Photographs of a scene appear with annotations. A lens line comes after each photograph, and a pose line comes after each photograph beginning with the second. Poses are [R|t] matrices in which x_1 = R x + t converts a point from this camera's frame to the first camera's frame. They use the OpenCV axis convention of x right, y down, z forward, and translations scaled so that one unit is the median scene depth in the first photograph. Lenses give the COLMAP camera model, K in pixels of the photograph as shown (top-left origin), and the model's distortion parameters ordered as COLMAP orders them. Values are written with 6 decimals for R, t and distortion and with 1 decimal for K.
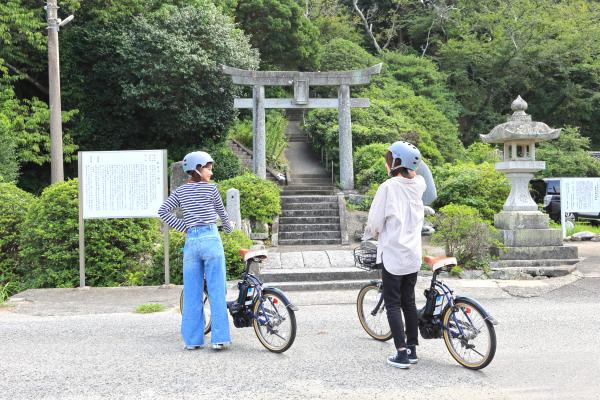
lens RADIAL K [[696.6, 0, 300.0], [0, 696.6, 200.0], [0, 0, 1]] dist [-0.006958, -0.000378]
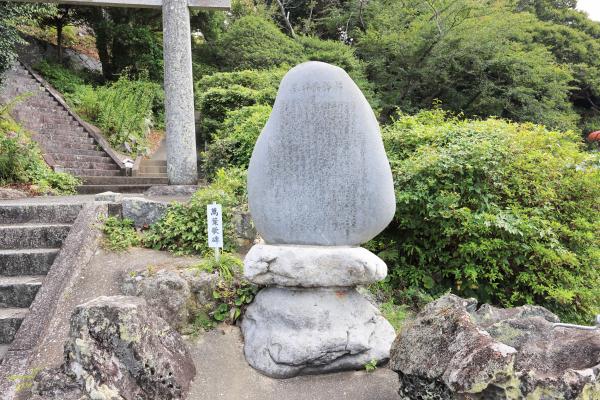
lens RADIAL K [[406.4, 0, 297.3], [0, 406.4, 202.1], [0, 0, 1]] dist [-0.005315, -0.001630]
pose [[0.997354, 0.002298, 0.072662, 0.080065], [-0.004555, 0.999512, 0.030913, -0.007122], [-0.072556, -0.031162, 0.996877, 0.461338]]
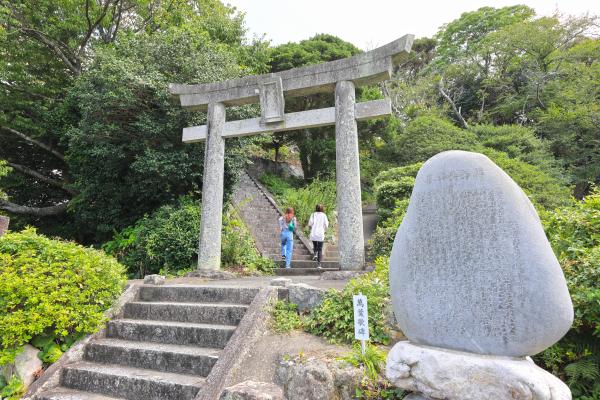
lens RADIAL K [[359.3, 0, 300.0], [0, 359.3, 200.0], [0, 0, 1]] dist [-0.003603, 0.000180]
pose [[0.920275, -0.054600, -0.387444, 0.088775], [-0.019082, 0.982775, -0.183820, -0.009857], [0.390807, 0.176558, 0.903381, 0.469753]]
